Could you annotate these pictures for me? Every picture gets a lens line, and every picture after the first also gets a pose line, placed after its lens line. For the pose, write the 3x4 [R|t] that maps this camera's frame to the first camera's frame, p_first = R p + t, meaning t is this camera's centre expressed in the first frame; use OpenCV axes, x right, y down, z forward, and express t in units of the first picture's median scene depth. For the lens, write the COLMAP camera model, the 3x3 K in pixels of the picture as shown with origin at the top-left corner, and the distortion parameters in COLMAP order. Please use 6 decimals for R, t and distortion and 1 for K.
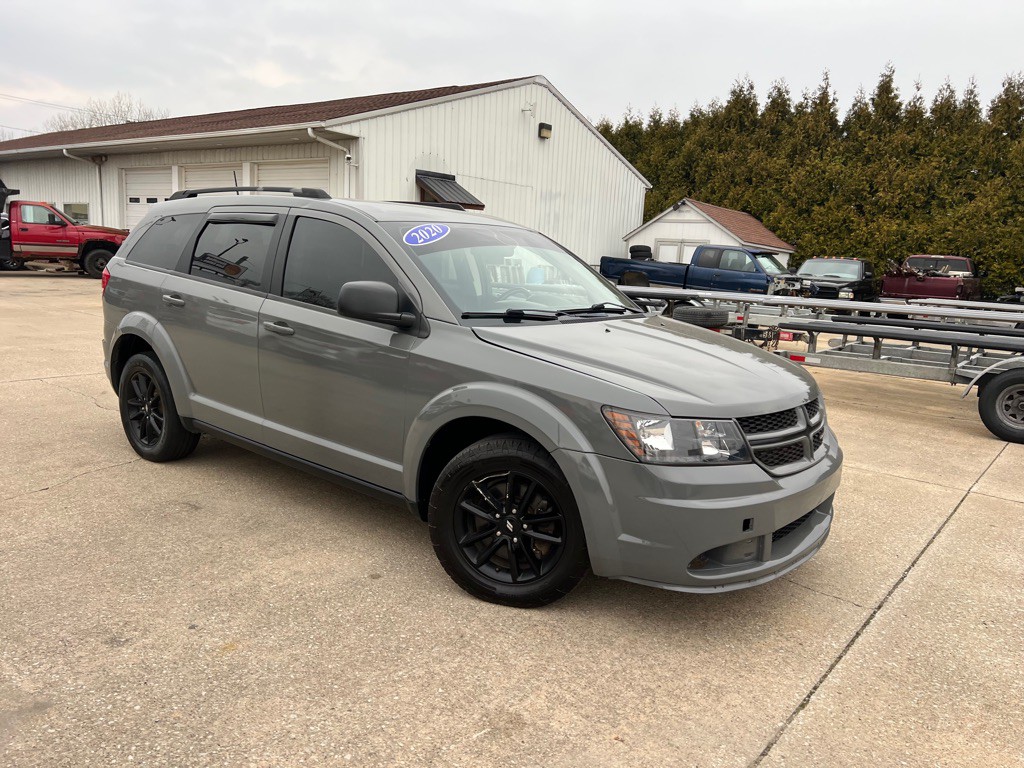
lens RADIAL K [[764.1, 0, 527.9], [0, 764.1, 392.4], [0, 0, 1]] dist [0.054095, -0.055997]
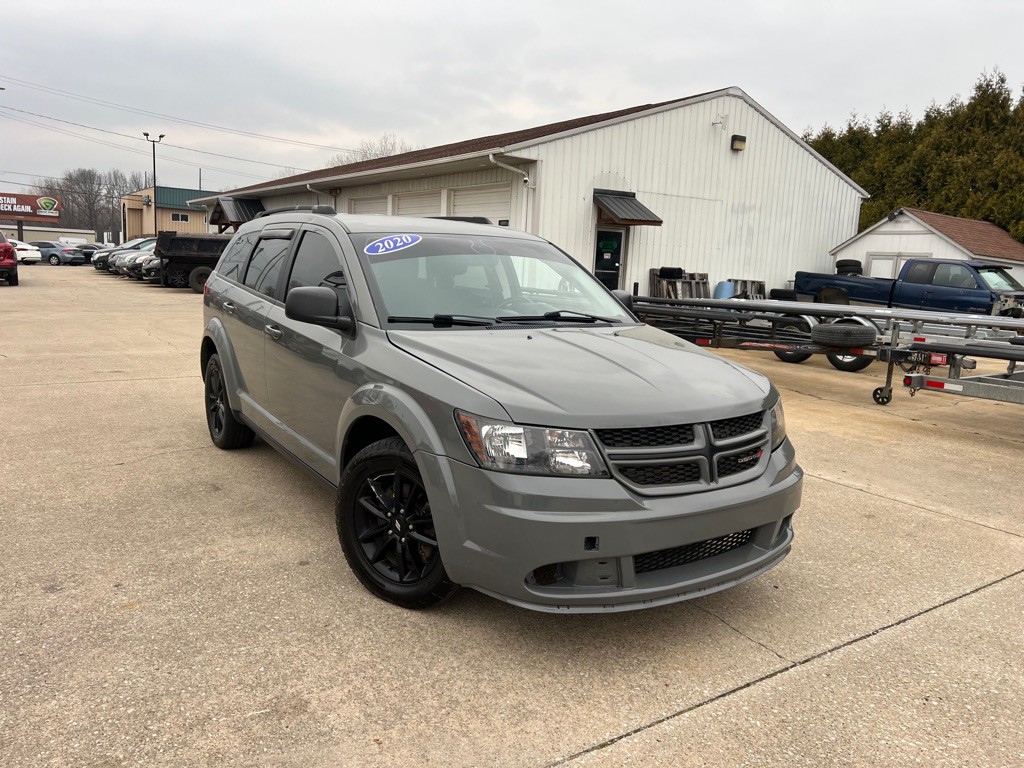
lens RADIAL K [[766.3, 0, 514.3], [0, 766.3, 381.4], [0, 0, 1]] dist [0.057739, -0.061109]
pose [[0.951336, 0.037154, -0.305907, 0.079213], [-0.049126, 0.998295, -0.031530, 0.001583], [0.304214, 0.045023, 0.951539, 0.012165]]
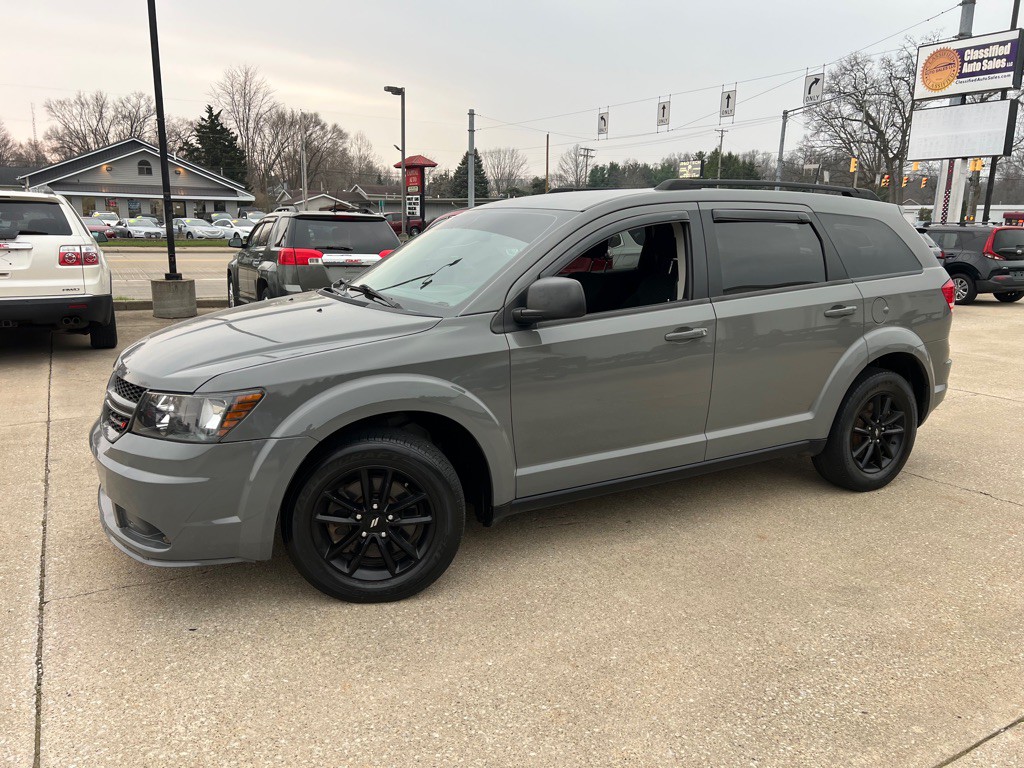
lens RADIAL K [[766.3, 0, 514.3], [0, 766.3, 381.4], [0, 0, 1]] dist [0.057739, -0.061109]
pose [[-0.373429, 0.132536, -0.918142, 0.207988], [-0.200444, 0.954832, 0.219357, -0.056622], [0.905744, 0.265951, -0.329996, 0.343505]]
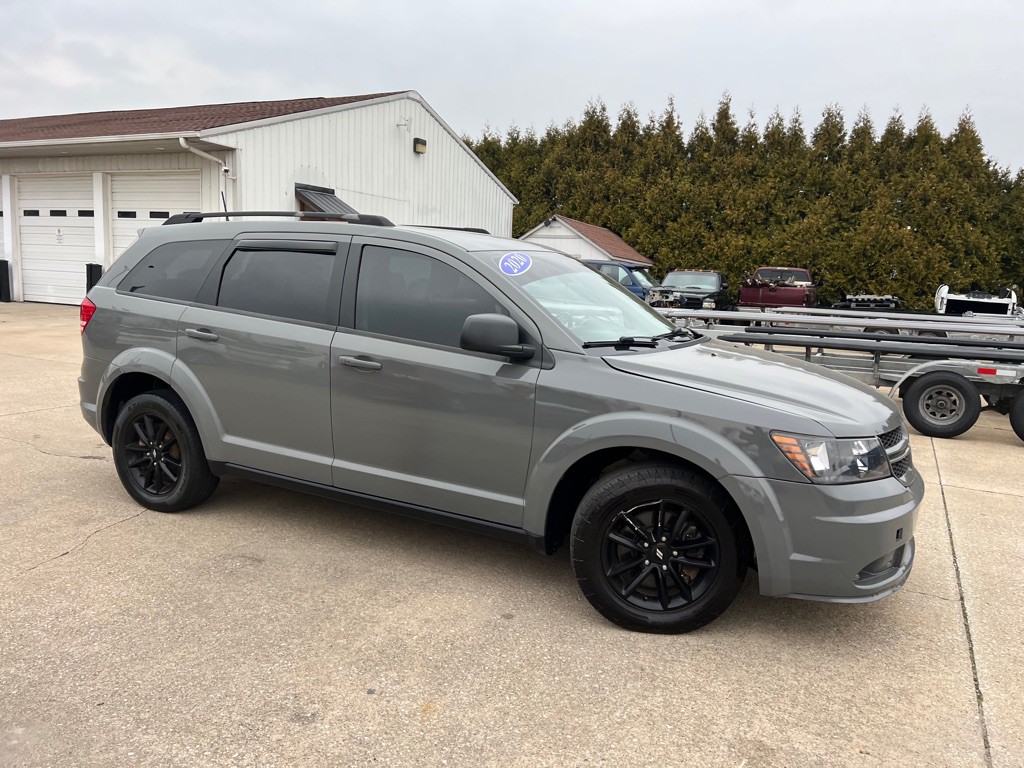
lens RADIAL K [[761.4, 0, 526.8], [0, 761.4, 388.9], [0, 0, 1]] dist [0.058819, -0.064684]
pose [[0.978223, -0.041355, 0.203394, -0.072115], [0.045196, 0.998876, -0.014279, -0.006597], [-0.202575, 0.023160, 0.978993, 0.008115]]
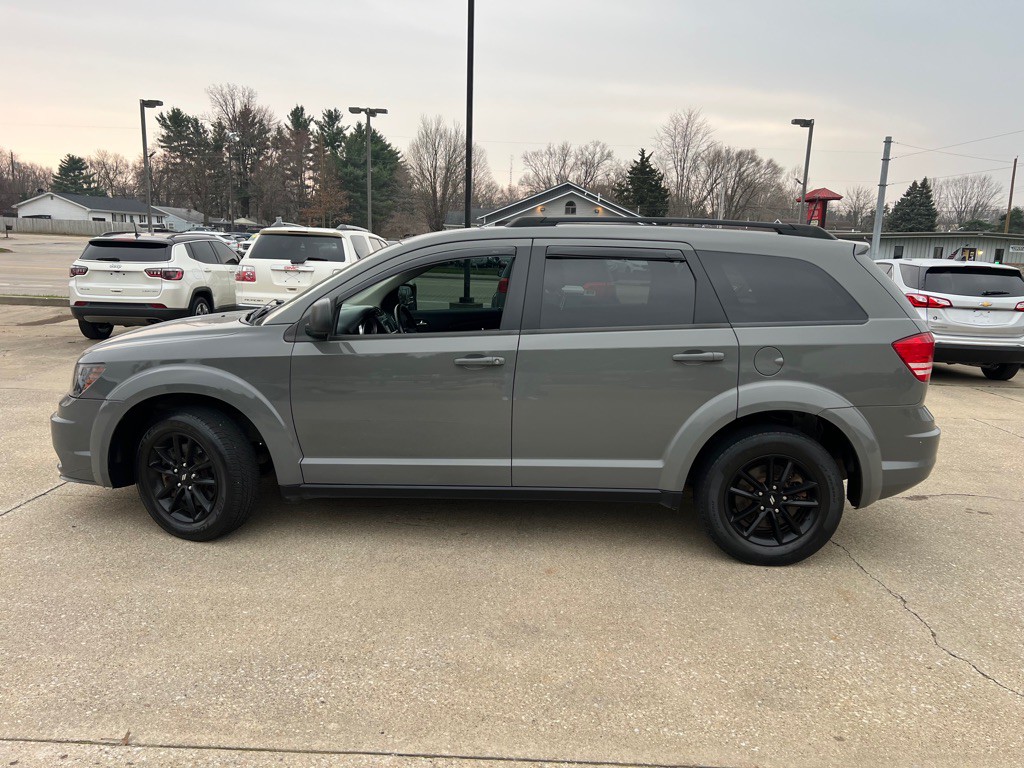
lens RADIAL K [[764.9, 0, 518.8], [0, 764.9, 383.7], [0, 0, 1]] dist [0.069478, -0.076025]
pose [[-0.793942, 0.030933, -0.607206, 0.121118], [-0.179922, 0.942020, 0.283243, -0.091378], [0.580762, 0.334129, -0.742344, 0.488779]]
